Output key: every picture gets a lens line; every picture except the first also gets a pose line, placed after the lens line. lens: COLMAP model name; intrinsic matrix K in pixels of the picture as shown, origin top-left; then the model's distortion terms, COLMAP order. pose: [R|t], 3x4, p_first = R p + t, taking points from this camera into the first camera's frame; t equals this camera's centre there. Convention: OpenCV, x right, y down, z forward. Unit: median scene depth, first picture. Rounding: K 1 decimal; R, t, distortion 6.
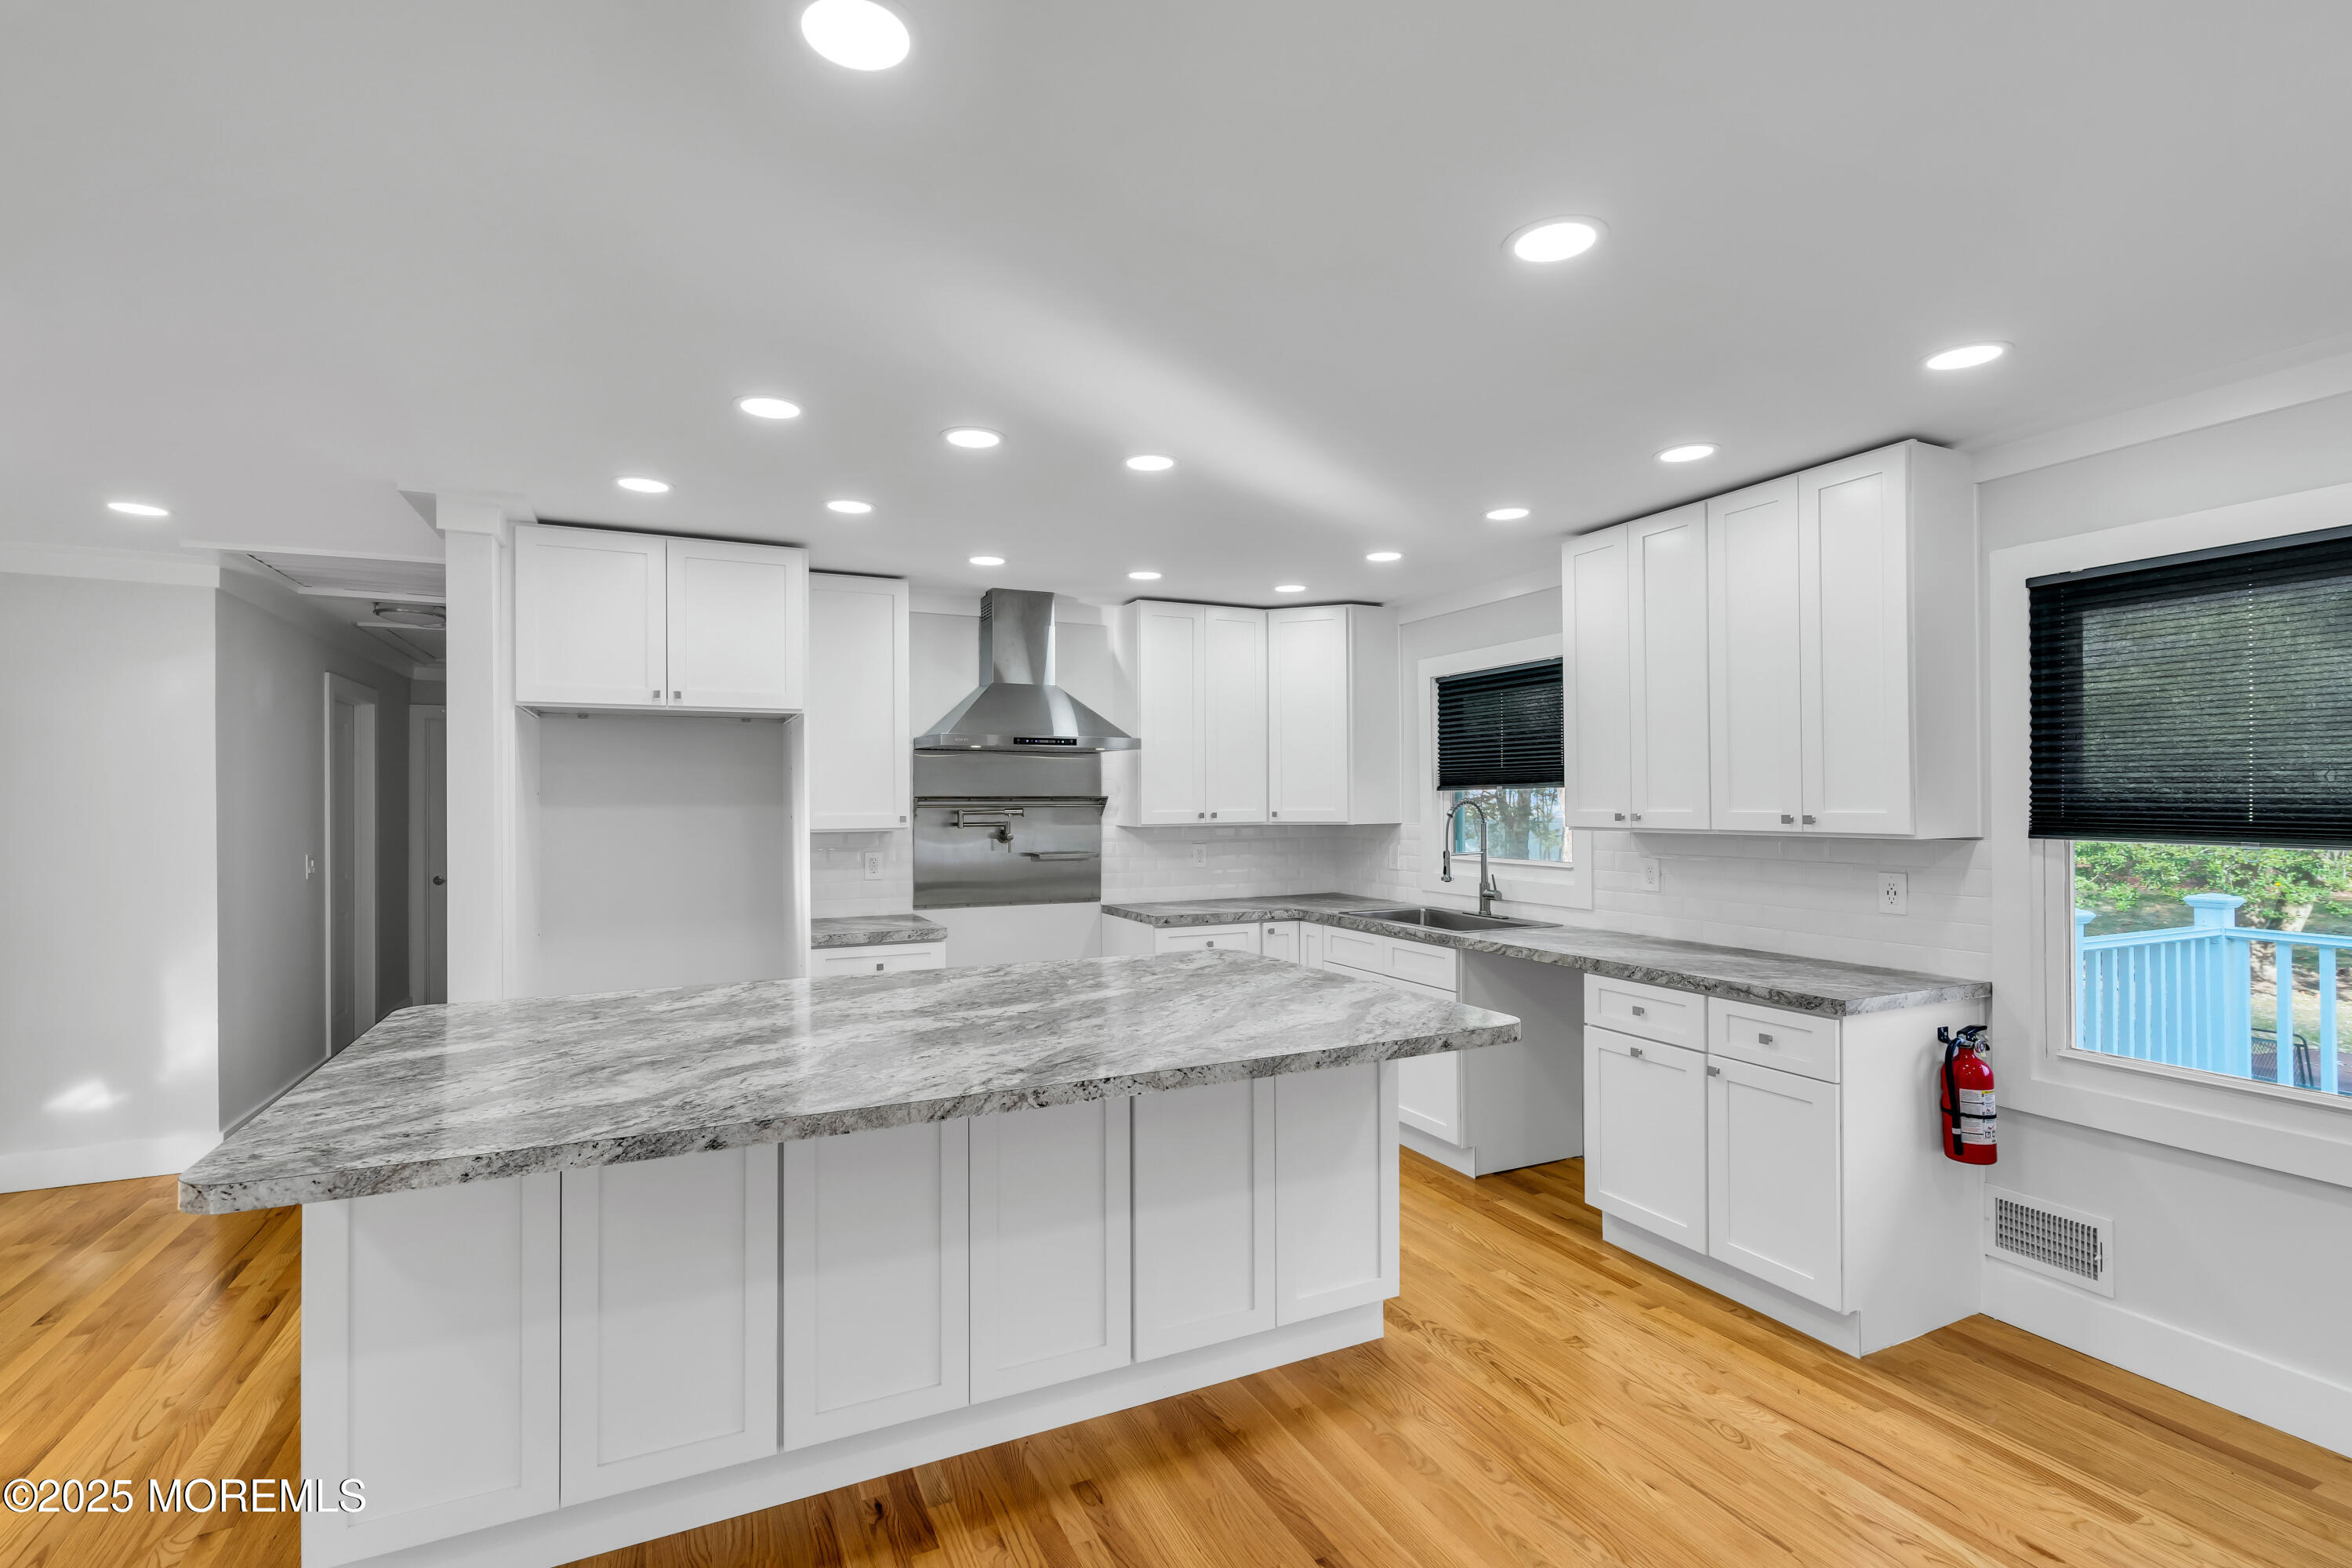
lens RADIAL K [[1078.7, 0, 1192.4], [0, 1078.7, 781.0], [0, 0, 1]] dist [-0.005550, 0.003178]
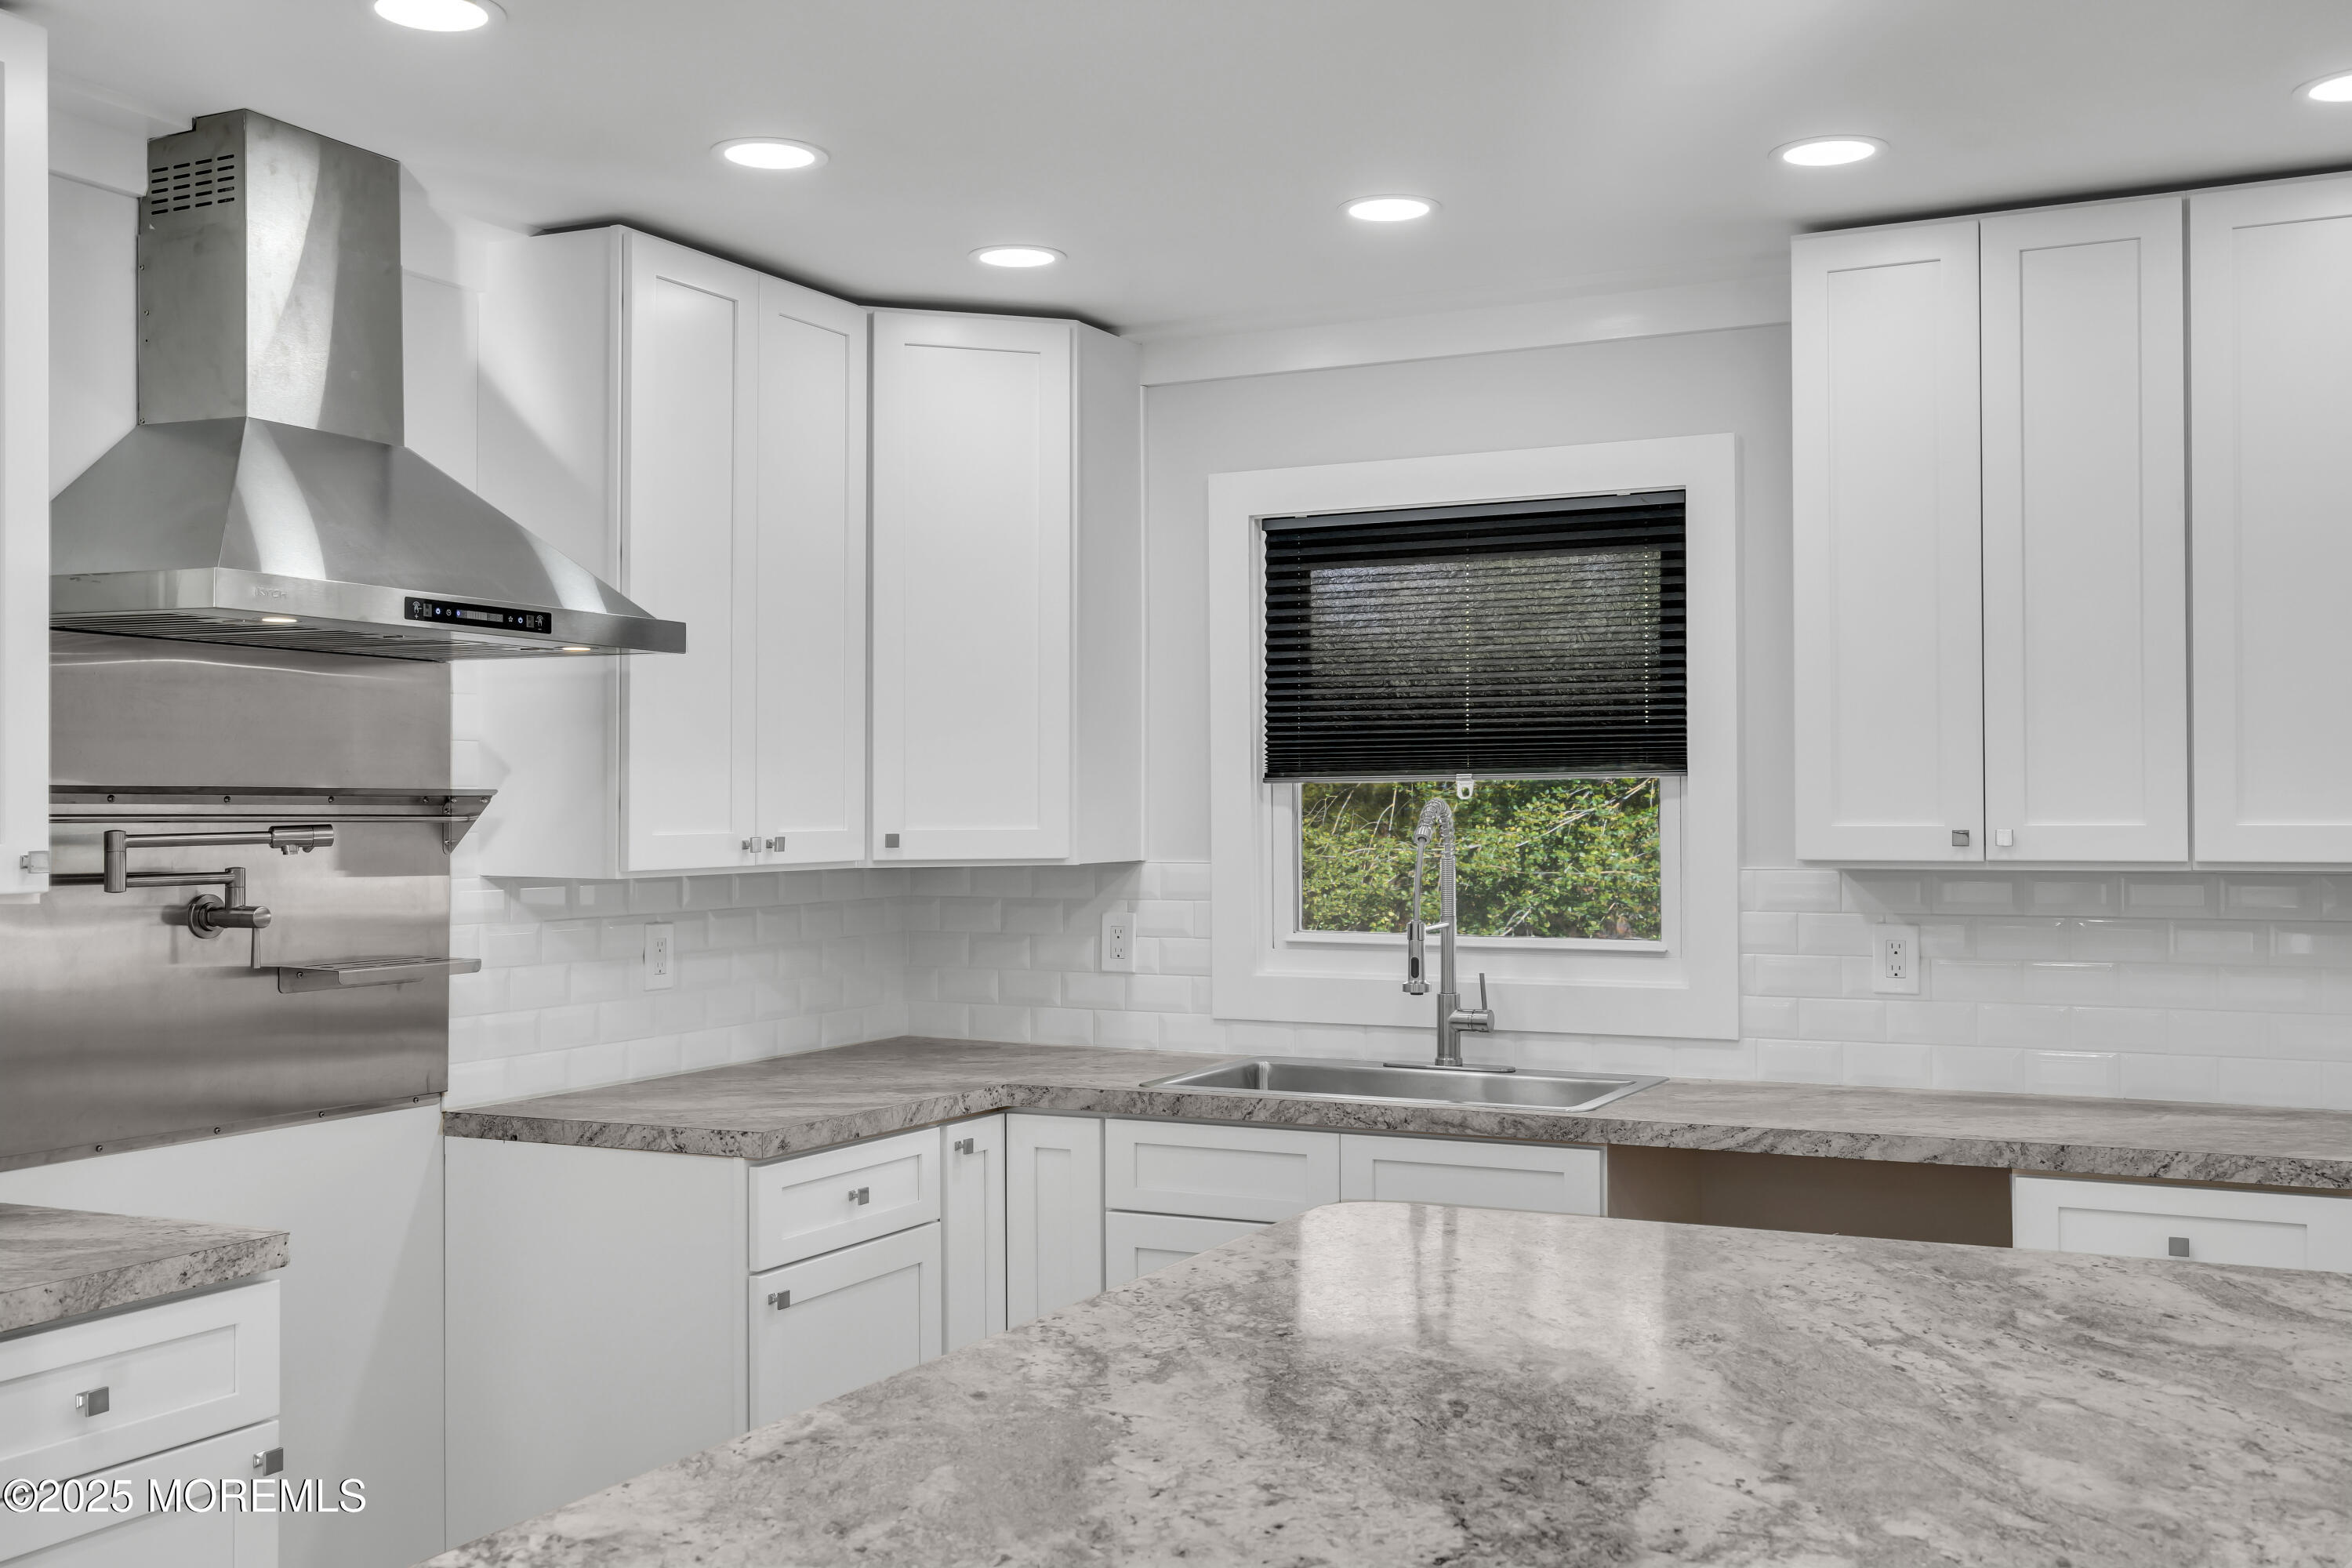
lens RADIAL K [[2293.9, 0, 1178.9], [0, 2293.9, 790.8], [0, 0, 1]] dist [0.009290, 0.000000]
pose [[0.792255, 0.007098, 0.610149, -0.447943], [-0.011221, 0.999933, 0.002938, 0.012536], [-0.610087, -0.009174, 0.792281, 0.381886]]
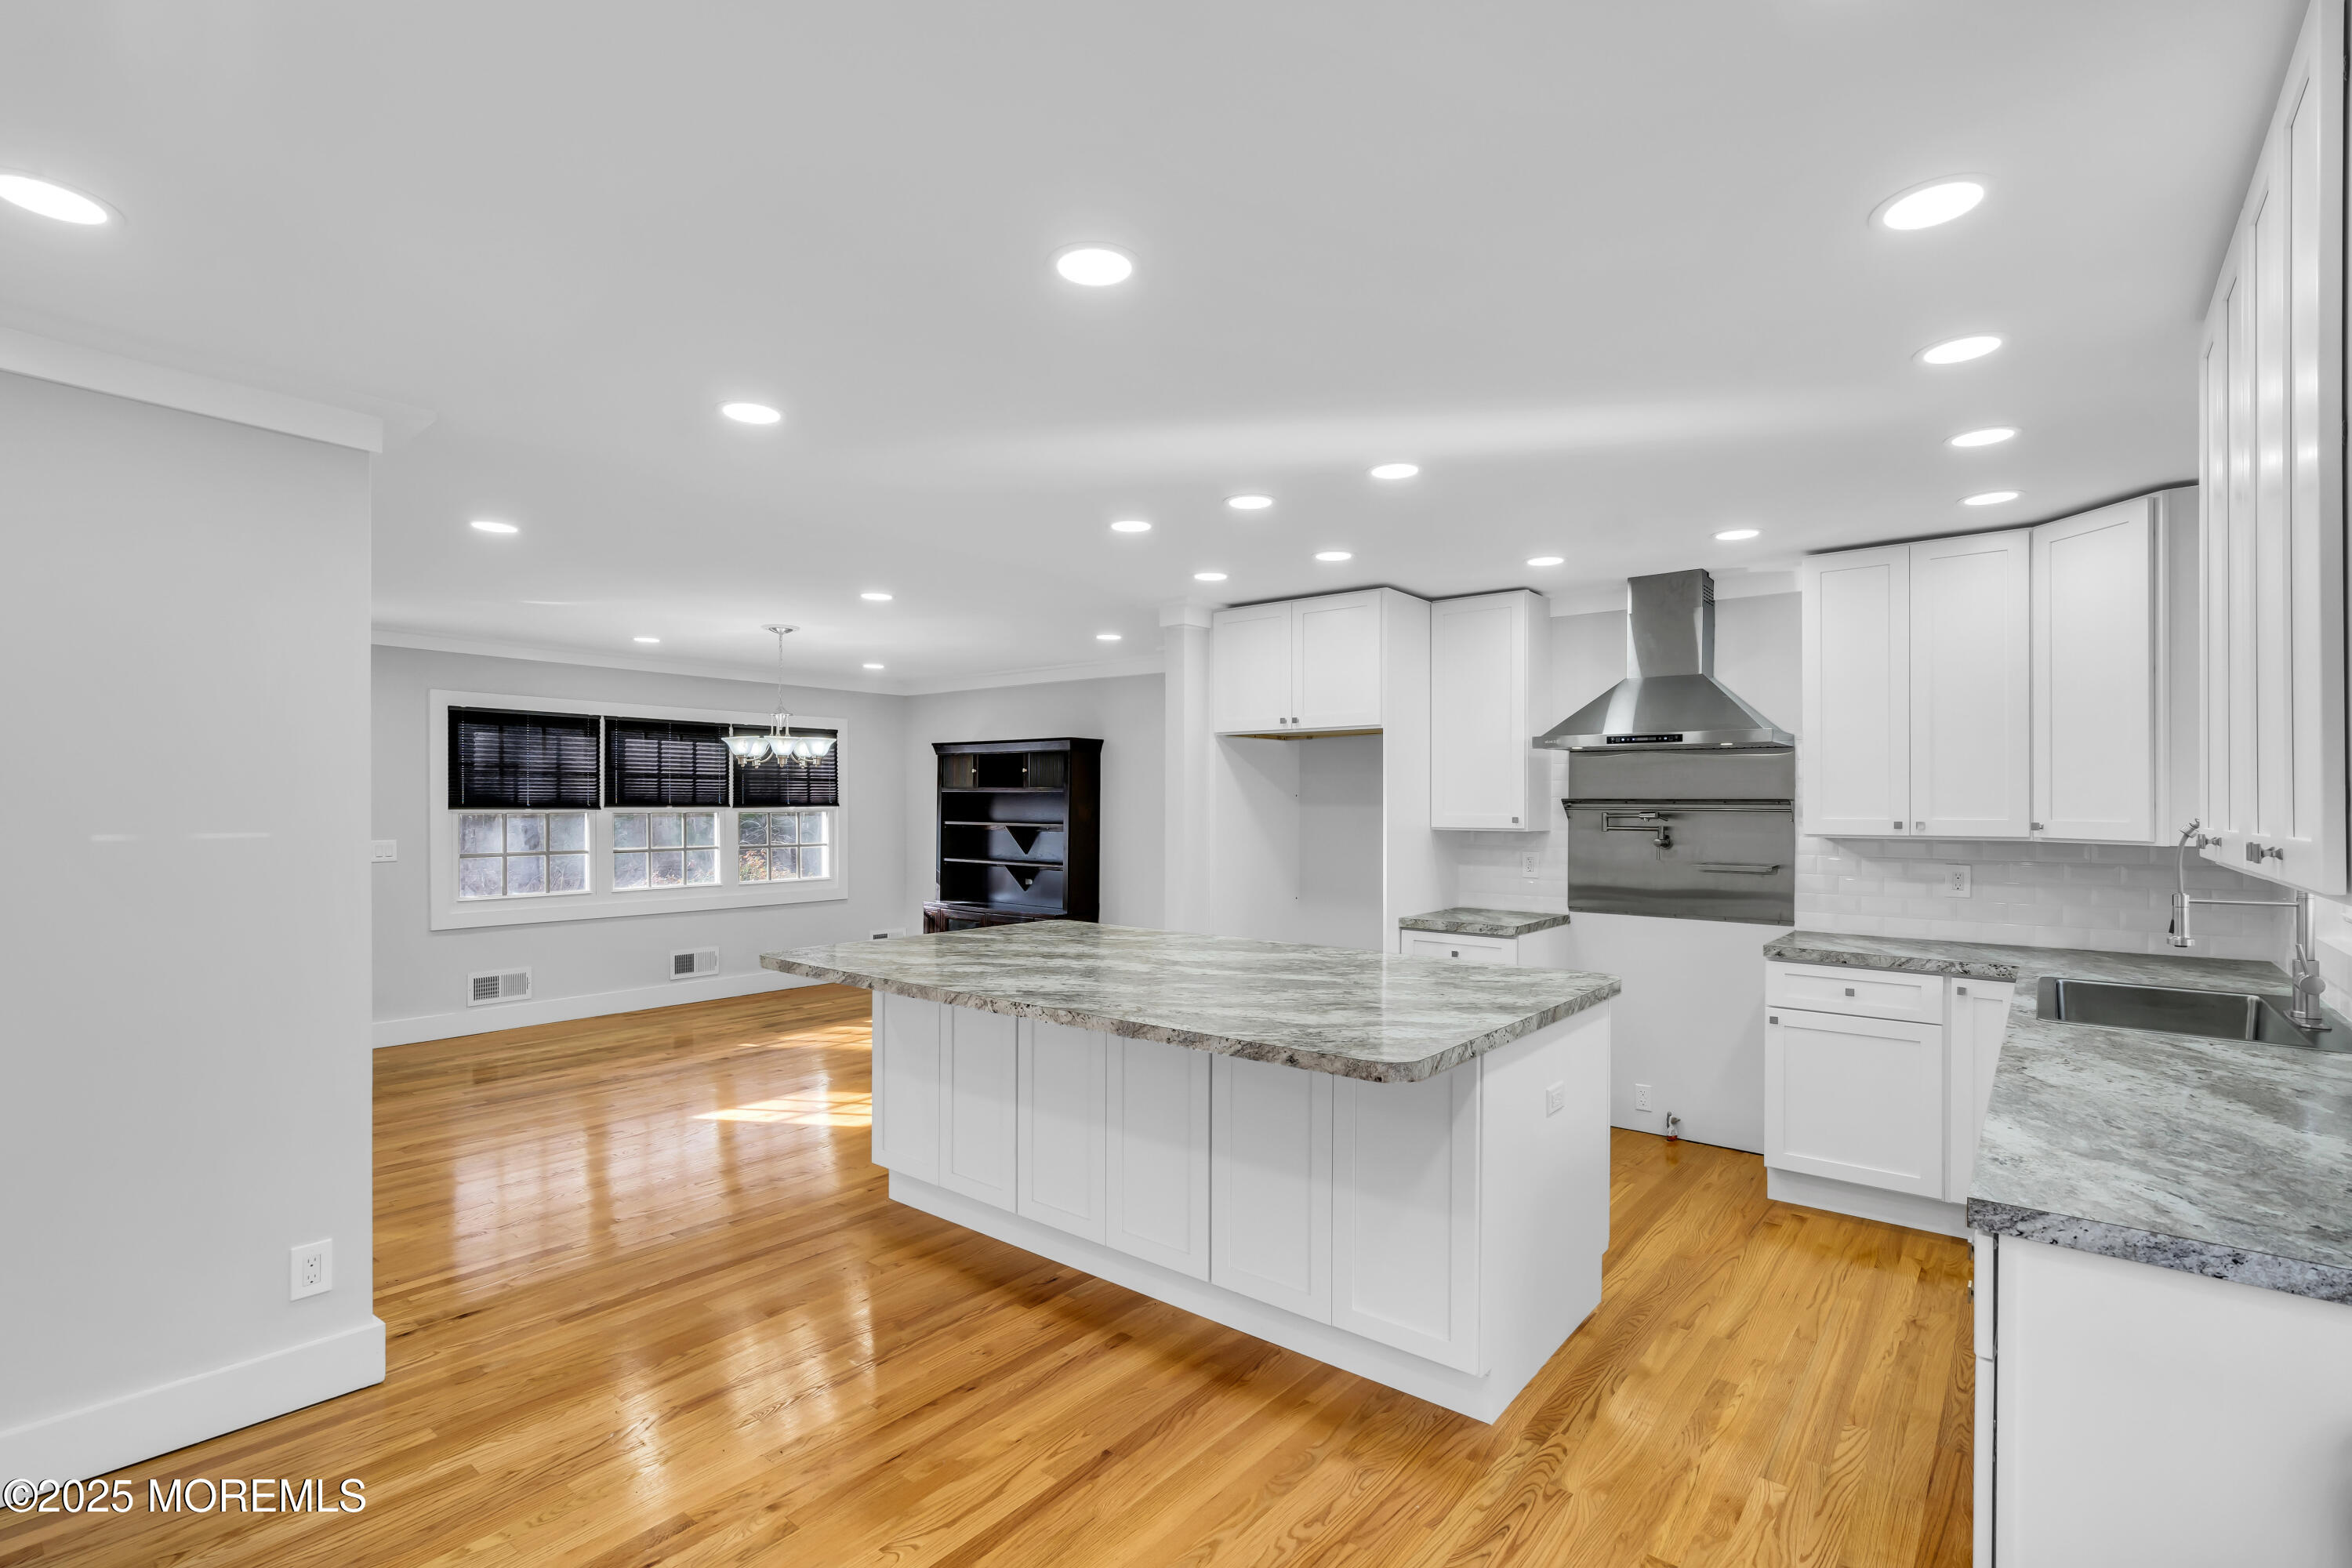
lens RADIAL K [[1078.7, 0, 1173.9], [0, 1078.7, 791.2], [0, 0, 1]] dist [-0.005550, 0.003178]
pose [[0.421358, -0.002578, -0.906891, 0.608503], [0.010187, 0.999946, 0.001890, 0.002350], [0.906837, -0.010035, 0.421362, 0.291151]]
